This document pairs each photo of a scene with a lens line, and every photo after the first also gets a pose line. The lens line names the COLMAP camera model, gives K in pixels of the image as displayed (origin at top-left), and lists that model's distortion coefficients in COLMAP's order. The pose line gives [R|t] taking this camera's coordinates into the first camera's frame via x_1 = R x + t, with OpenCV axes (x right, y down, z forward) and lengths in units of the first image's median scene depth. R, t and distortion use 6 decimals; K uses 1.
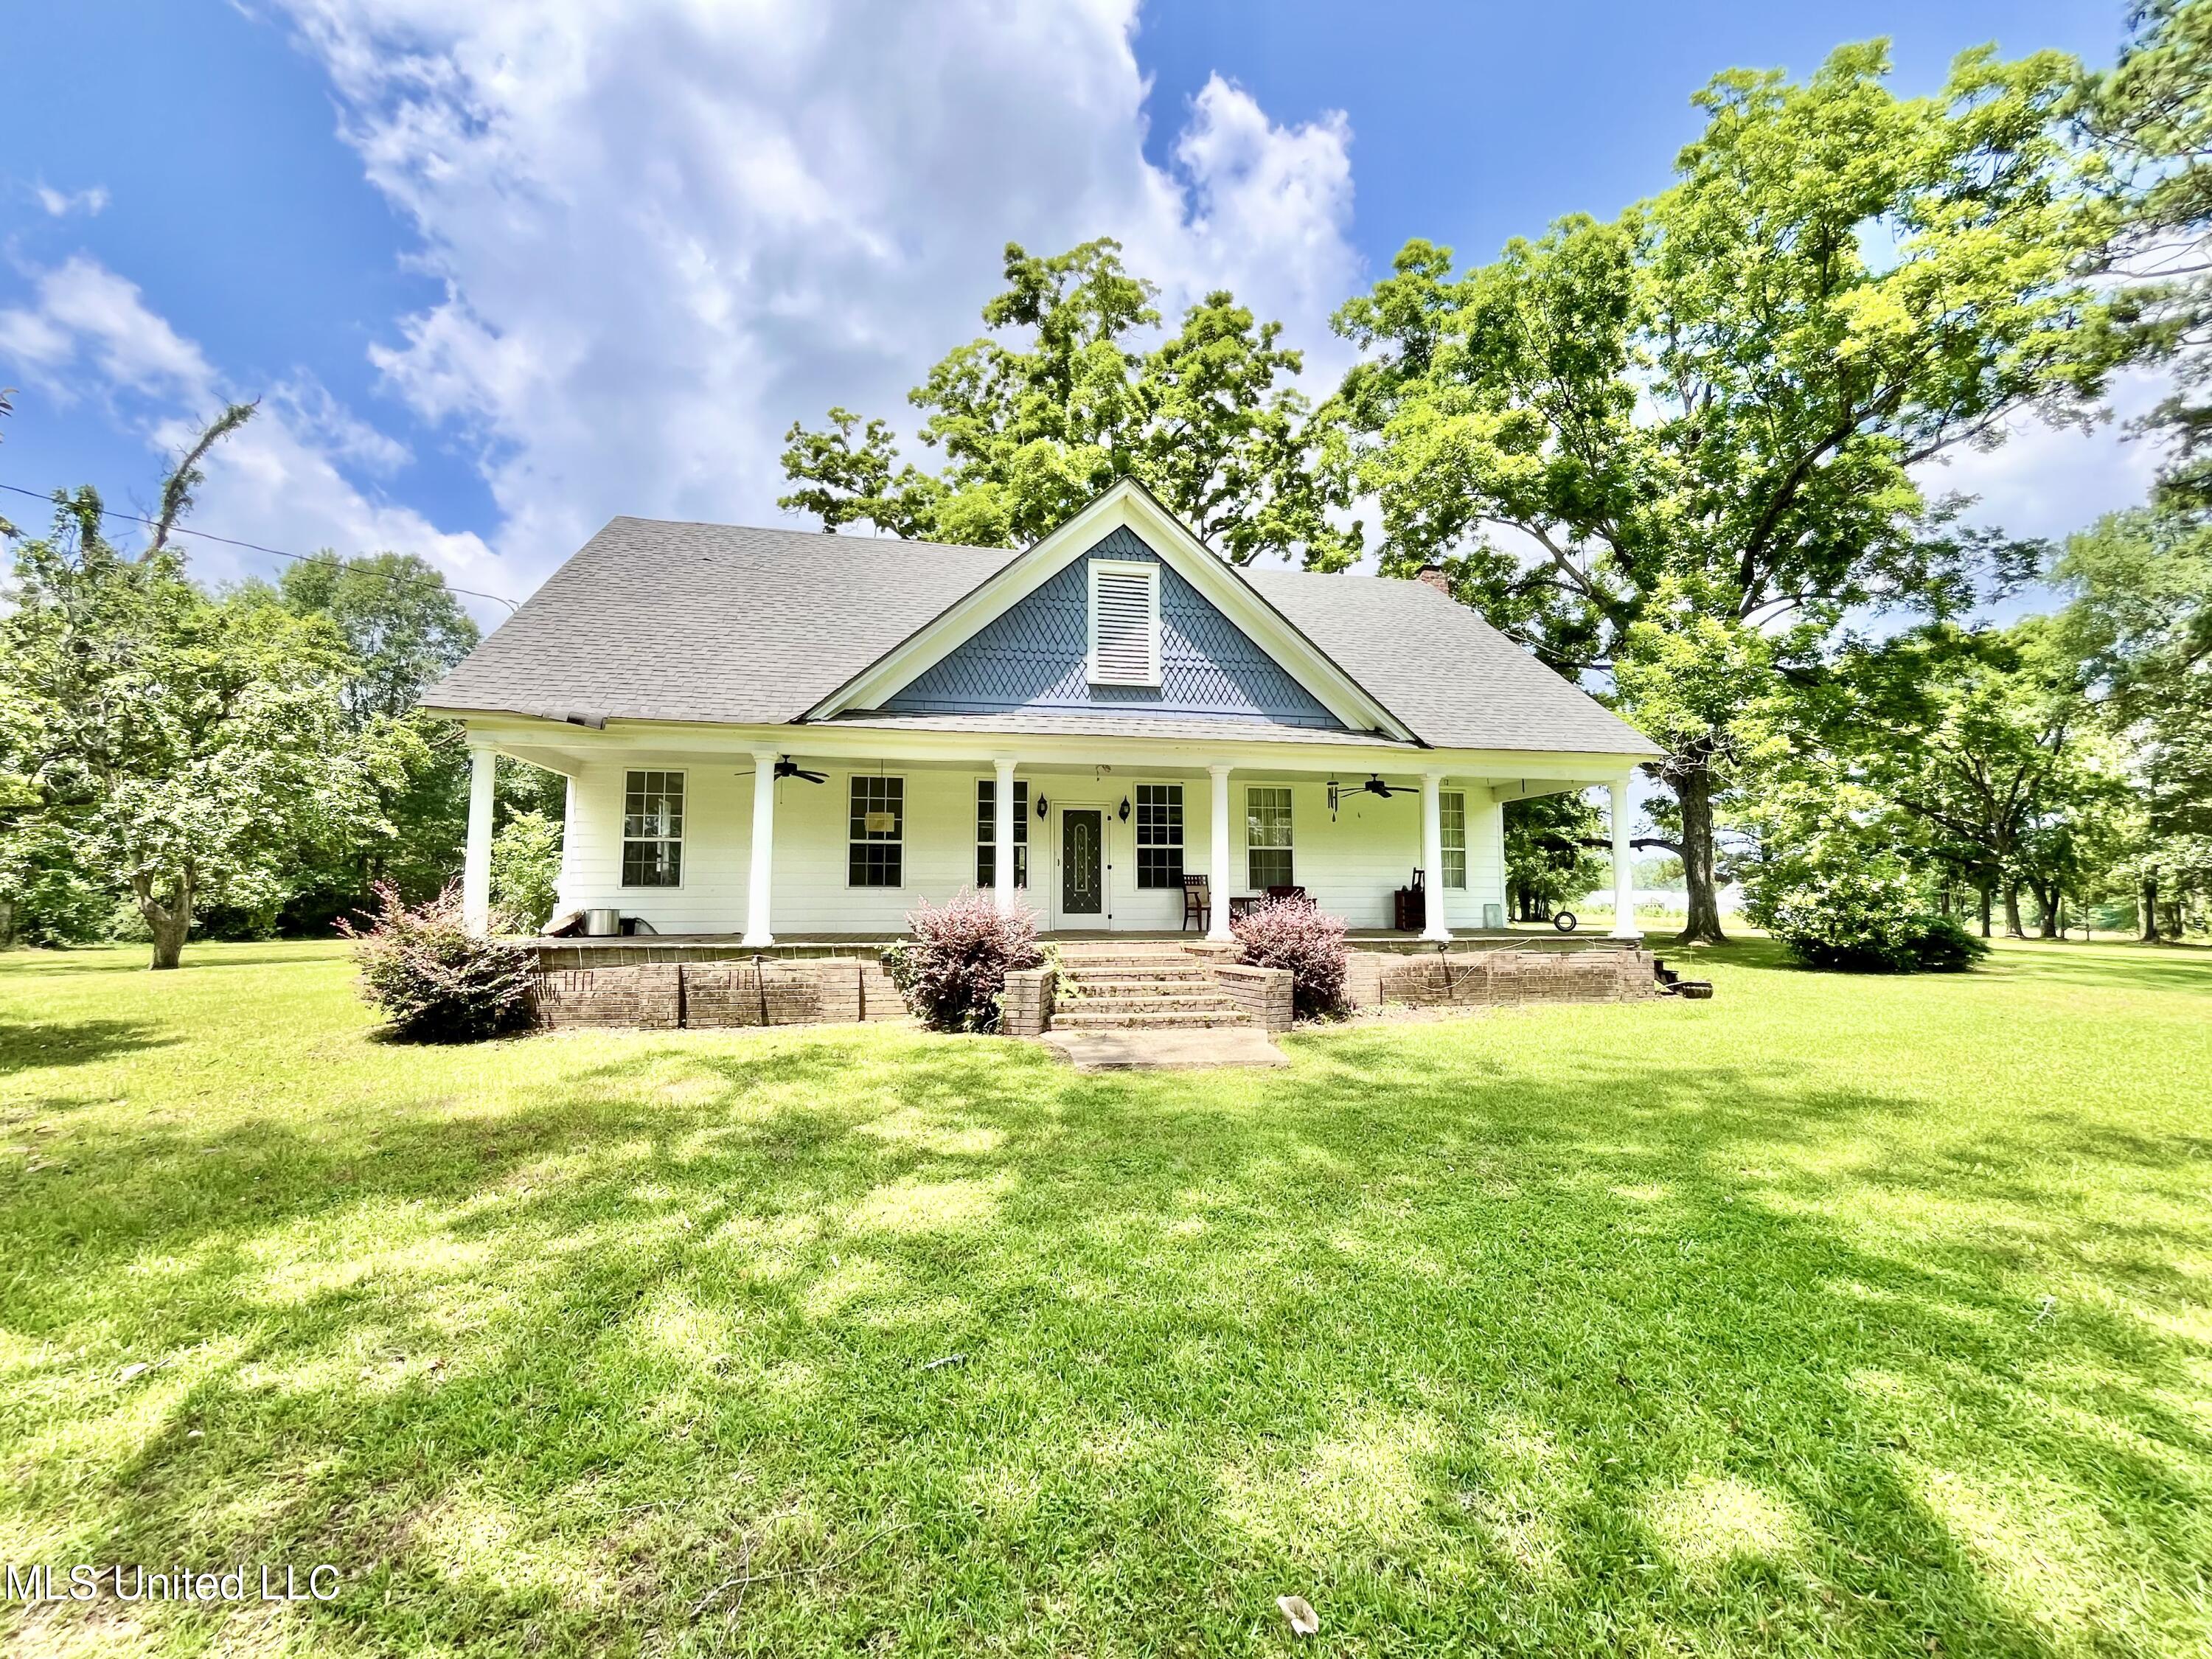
lens RADIAL K [[895.0, 0, 1106.0], [0, 895.0, 829.5], [0, 0, 1]] dist [-0.003412, -0.000468]
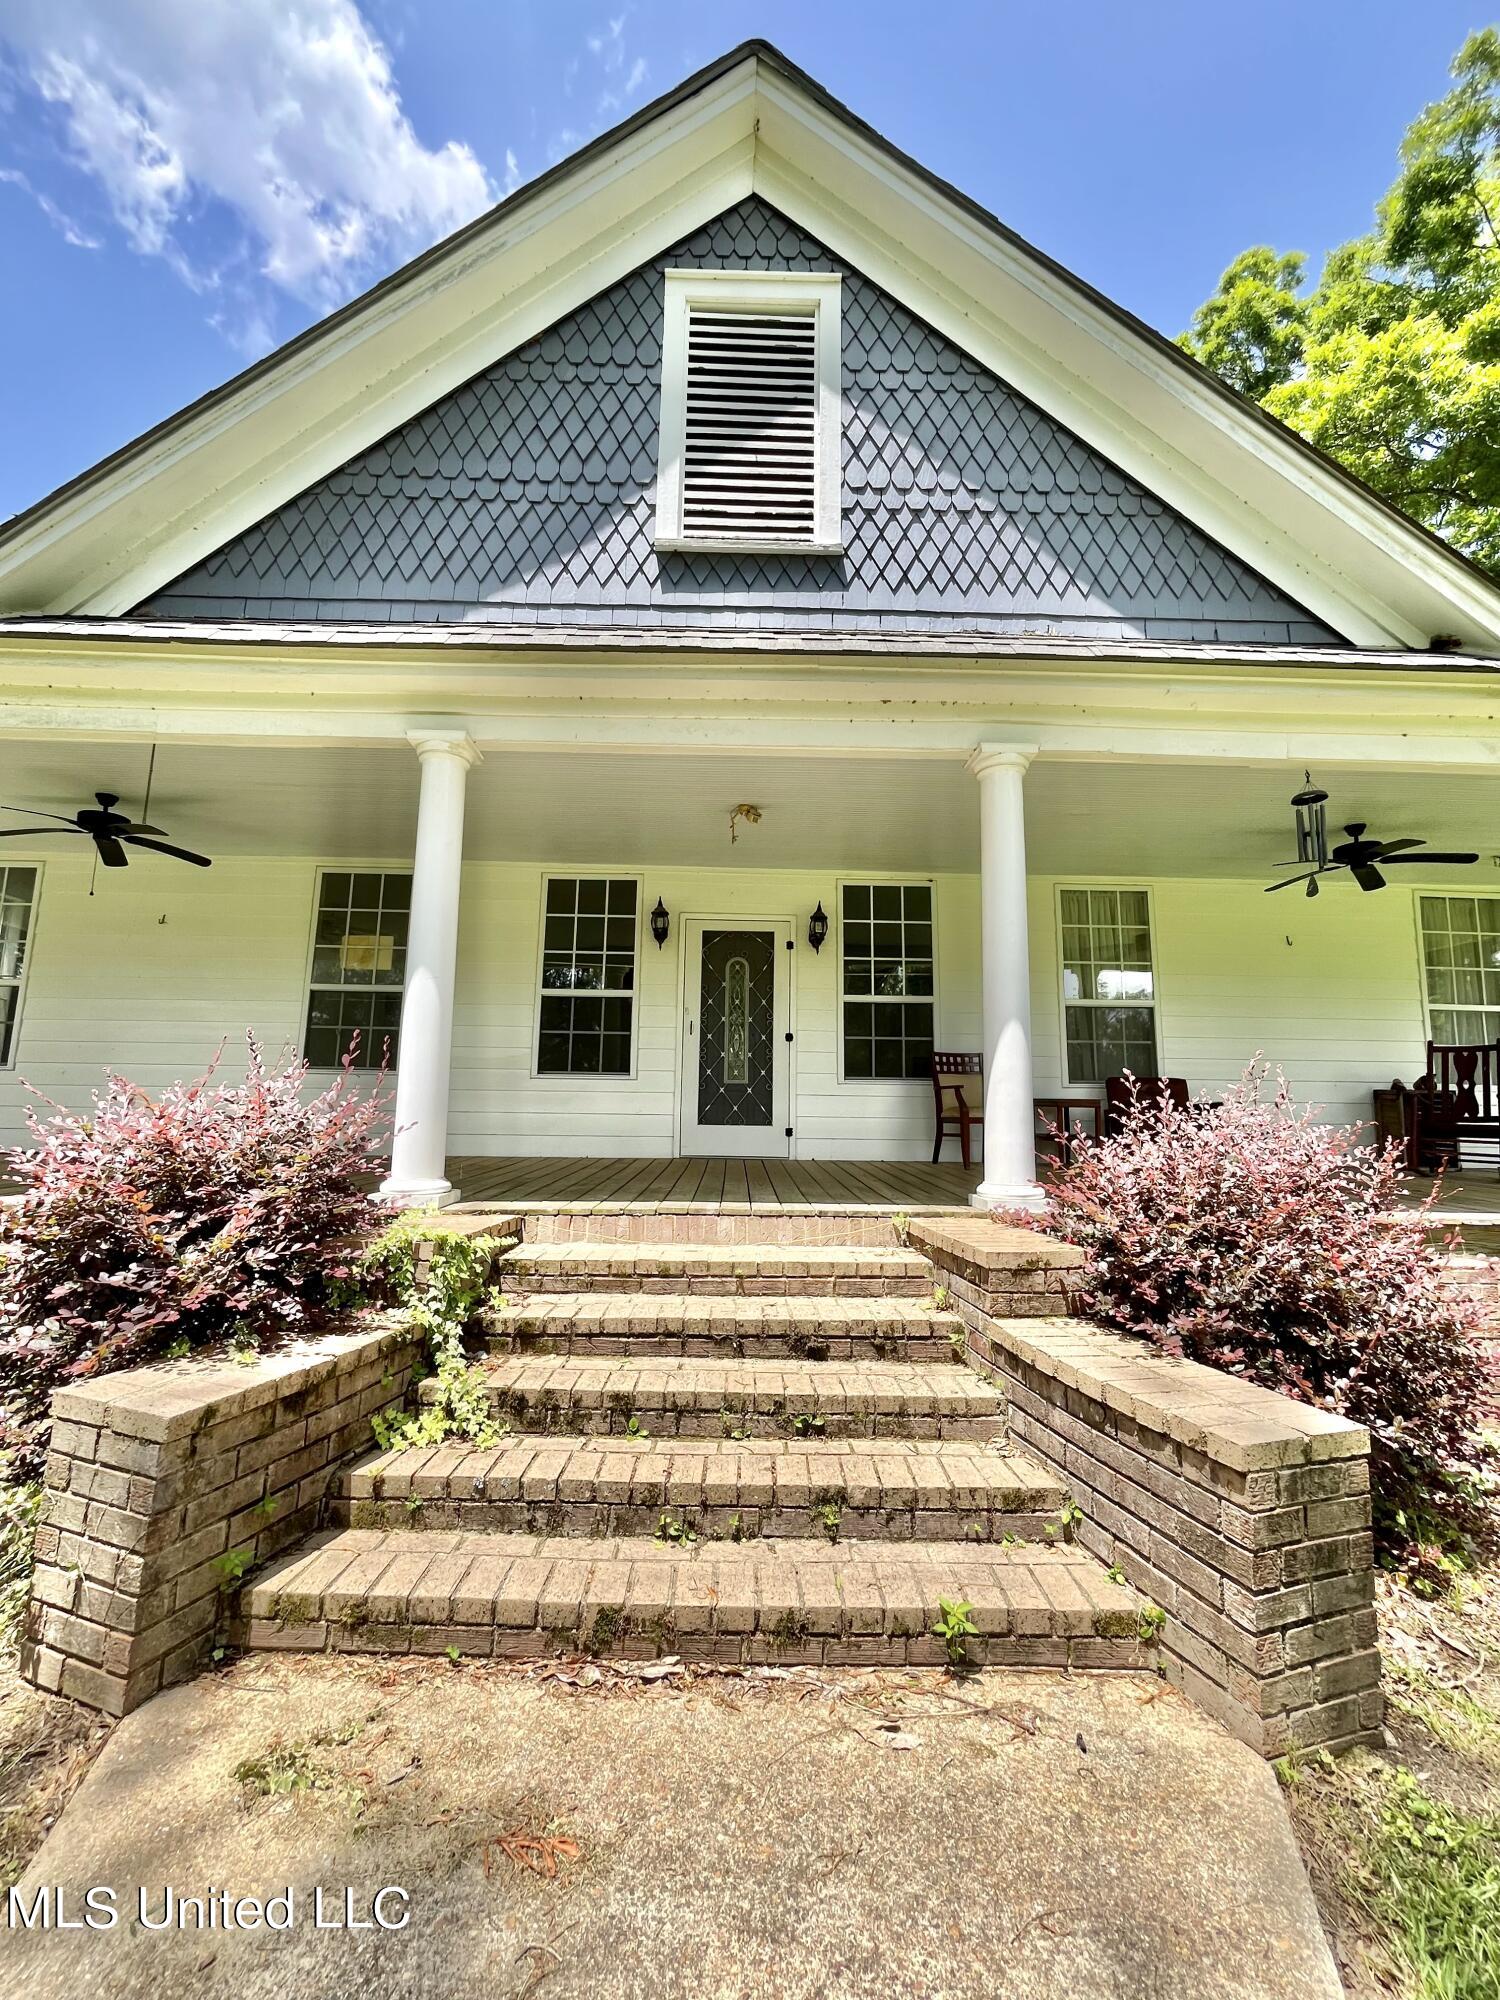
lens RADIAL K [[809.2, 0, 755.9], [0, 809.2, 994.7], [0, 0, 1]] dist [-0.003412, -0.000468]
pose [[0.984663, -0.009490, -0.174211, 0.066255], [-0.000717, 0.998291, -0.058432, 0.043964], [0.174468, 0.057660, 0.982973, 0.517274]]
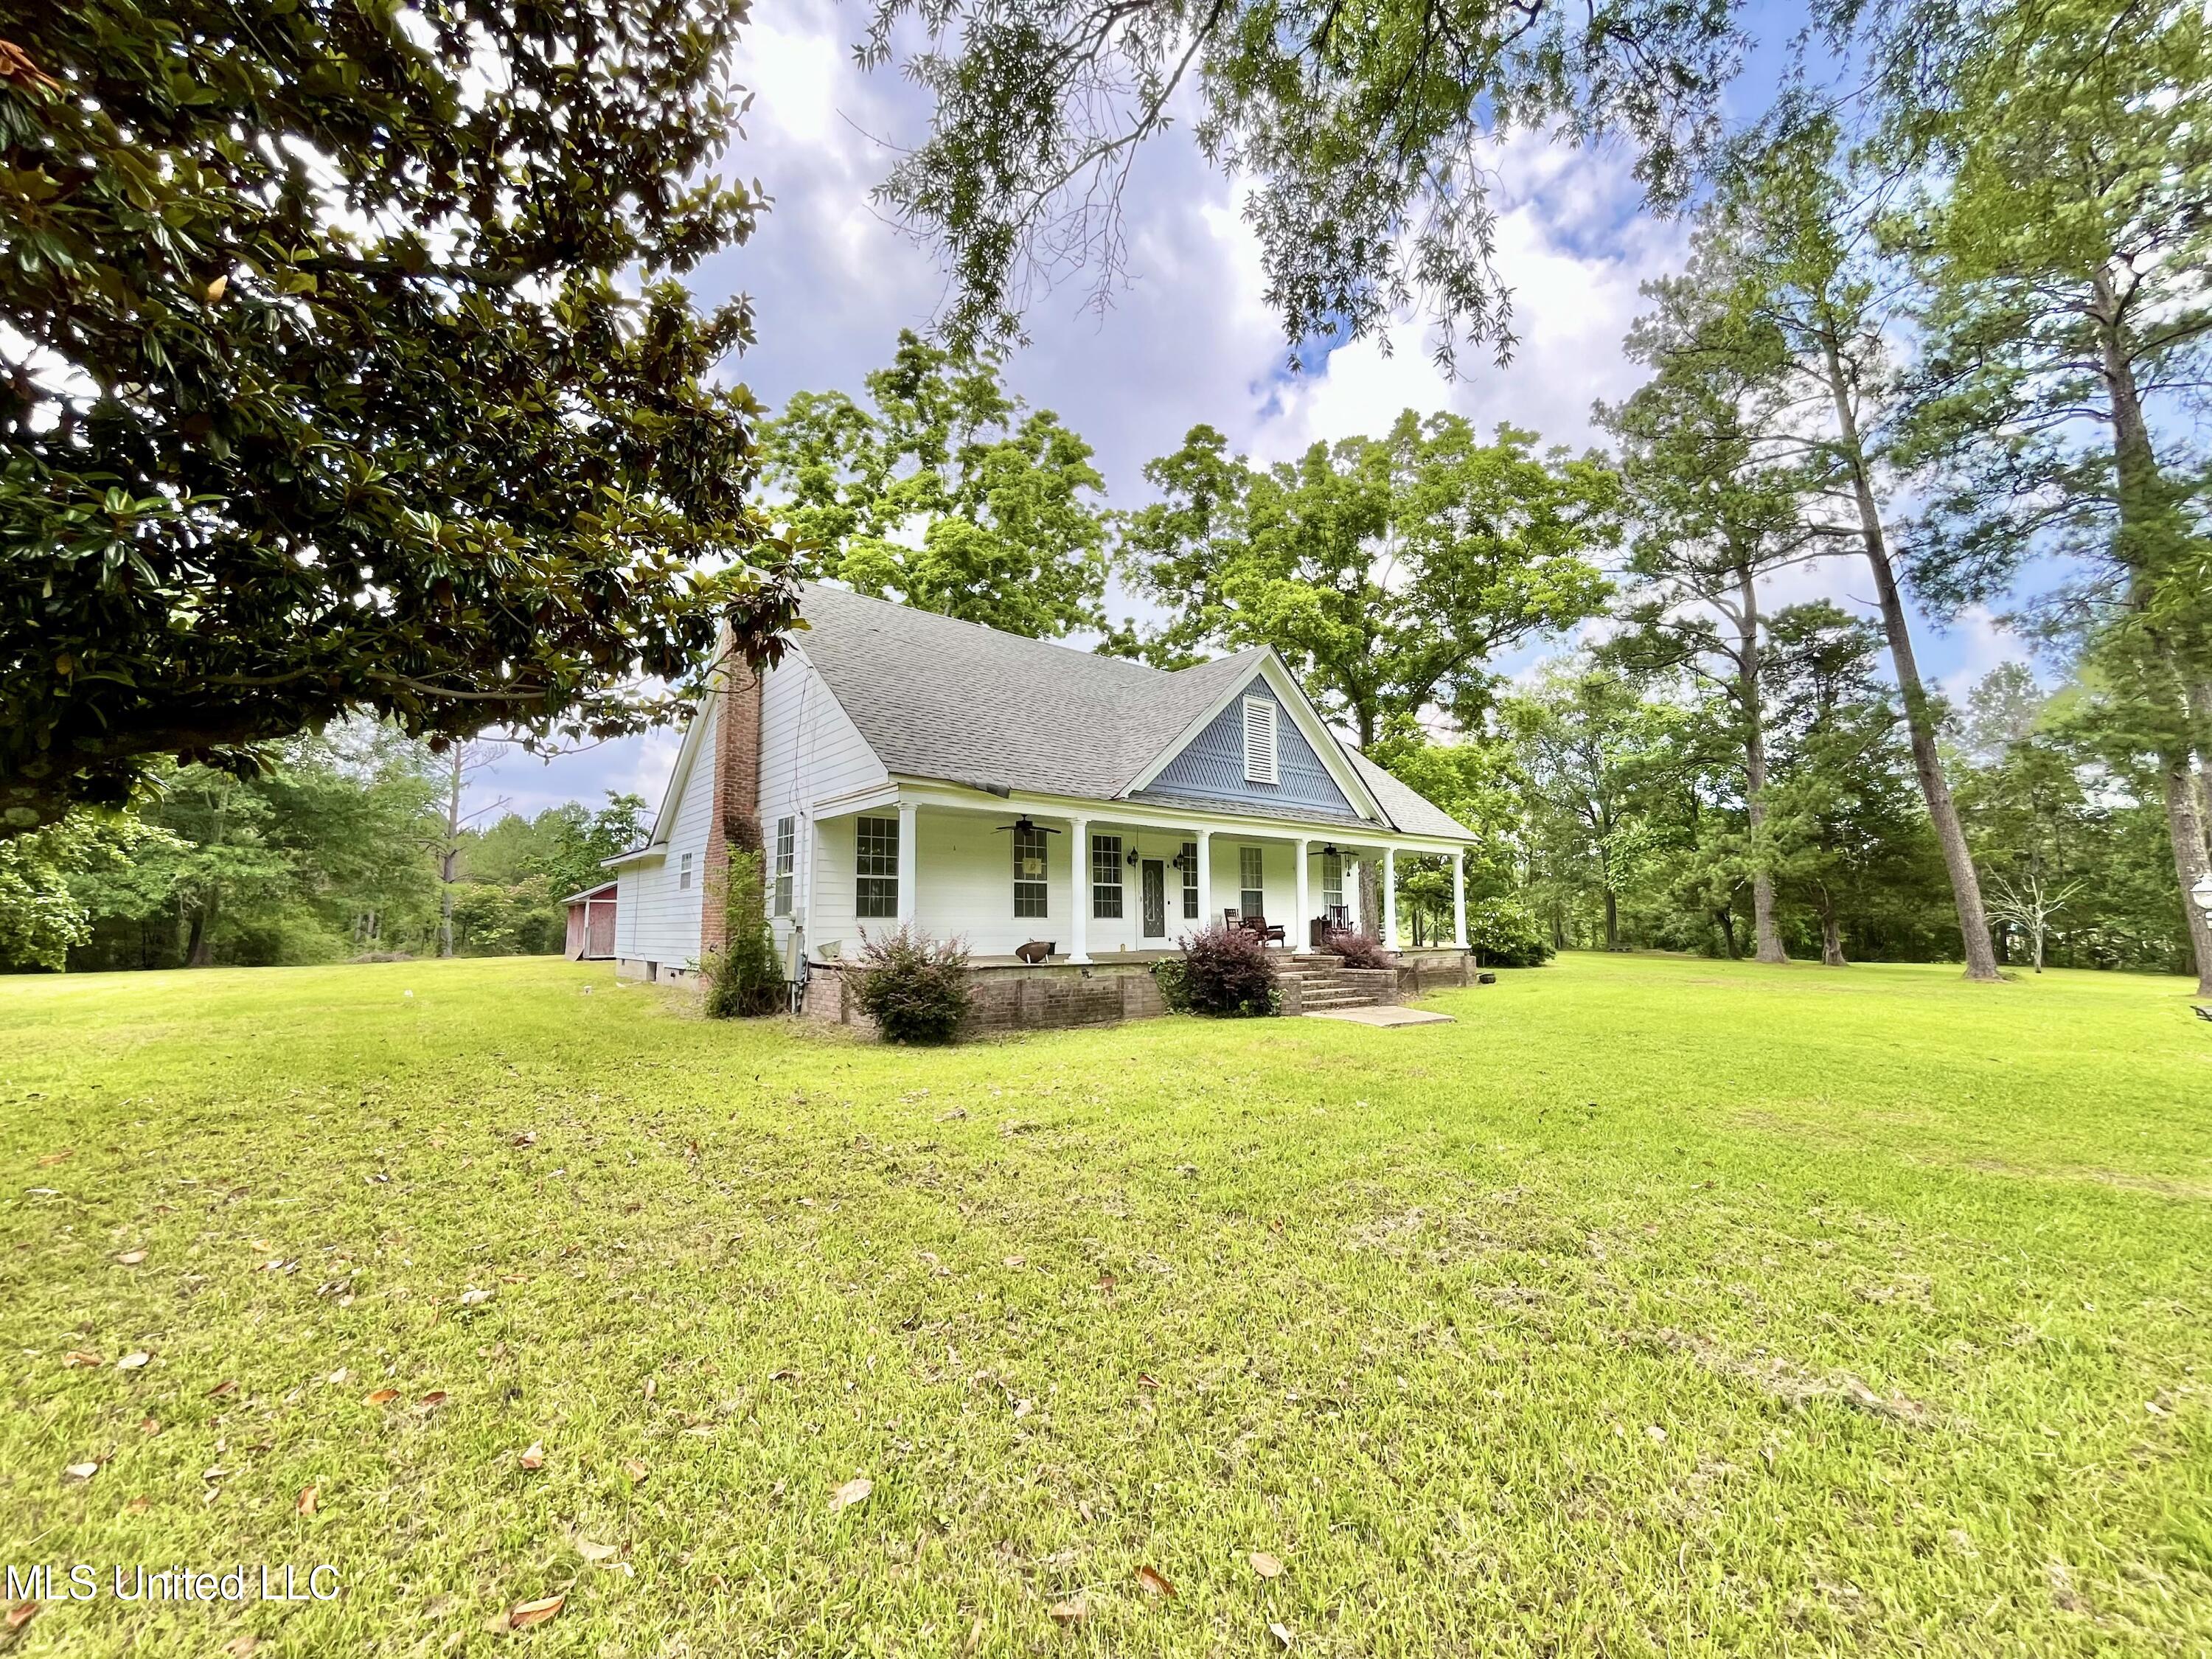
lens RADIAL K [[895.0, 0, 1106.0], [0, 895.0, 829.5], [0, 0, 1]] dist [-0.003412, -0.000468]
pose [[0.877677, 0.046569, 0.476984, -0.713387], [-0.033837, 0.998805, -0.035253, -0.016933], [-0.478056, 0.014801, 0.878205, -0.139576]]
